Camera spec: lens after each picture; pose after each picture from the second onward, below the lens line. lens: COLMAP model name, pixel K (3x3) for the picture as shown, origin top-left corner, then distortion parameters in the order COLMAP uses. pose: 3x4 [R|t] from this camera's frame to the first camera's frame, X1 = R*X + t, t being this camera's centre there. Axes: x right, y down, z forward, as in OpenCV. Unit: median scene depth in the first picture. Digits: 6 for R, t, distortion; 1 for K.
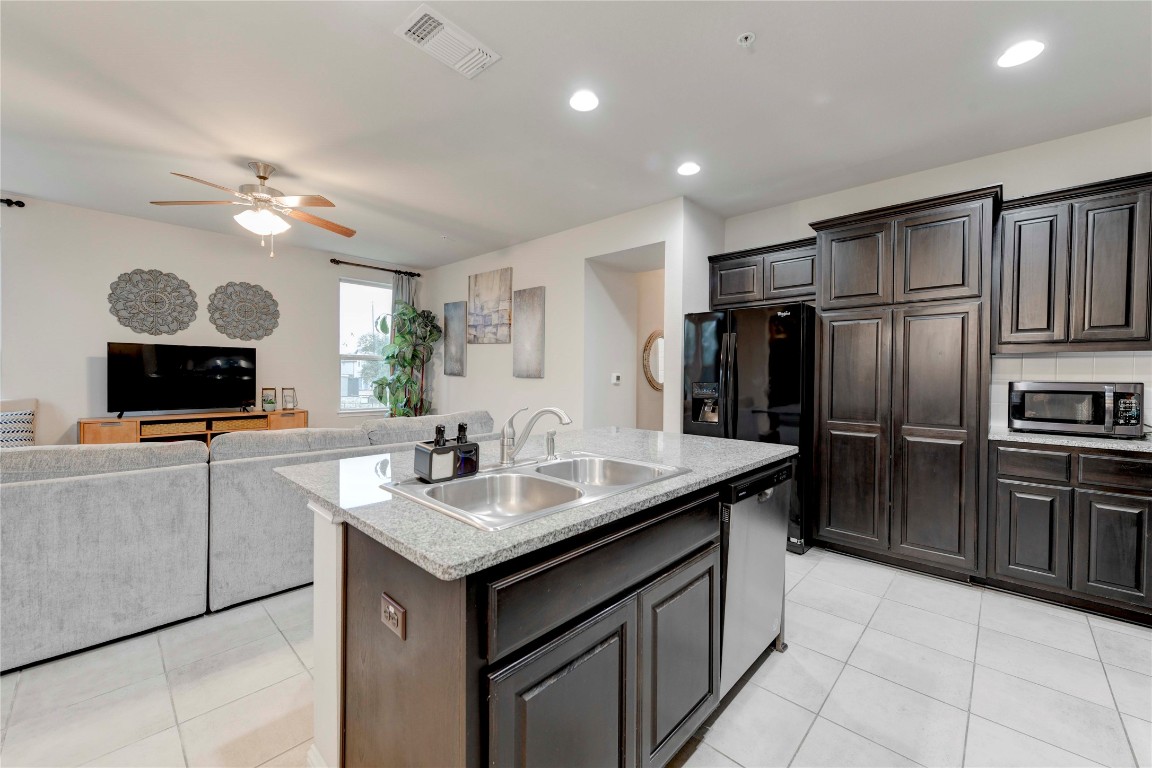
lens RADIAL K [[451.0, 0, 581.1], [0, 451.0, 380.5], [0, 0, 1]] dist [0.004078, 0.000005]
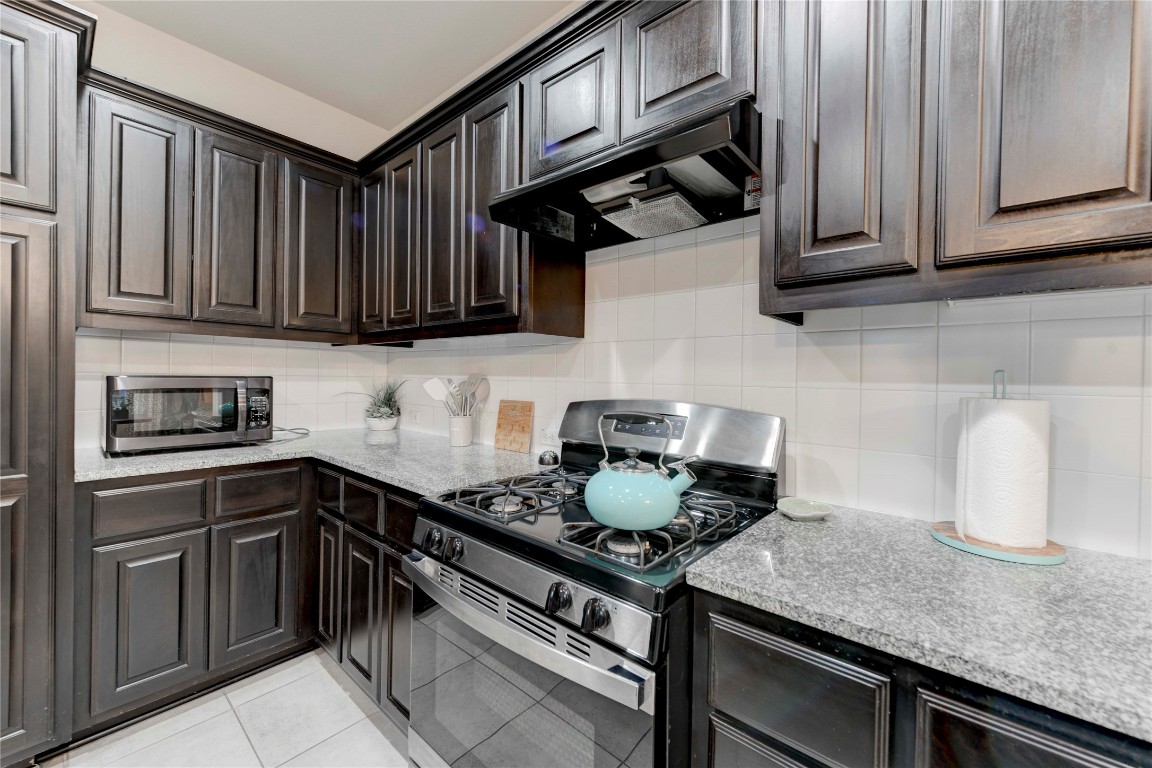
lens RADIAL K [[451.0, 0, 581.1], [0, 451.0, 380.5], [0, 0, 1]] dist [0.004078, 0.000005]
pose [[-0.053238, -0.016719, 0.998442, 0.327827], [-0.004513, 0.999854, 0.016502, -0.003859], [-0.998572, -0.003628, -0.053306, 0.424881]]
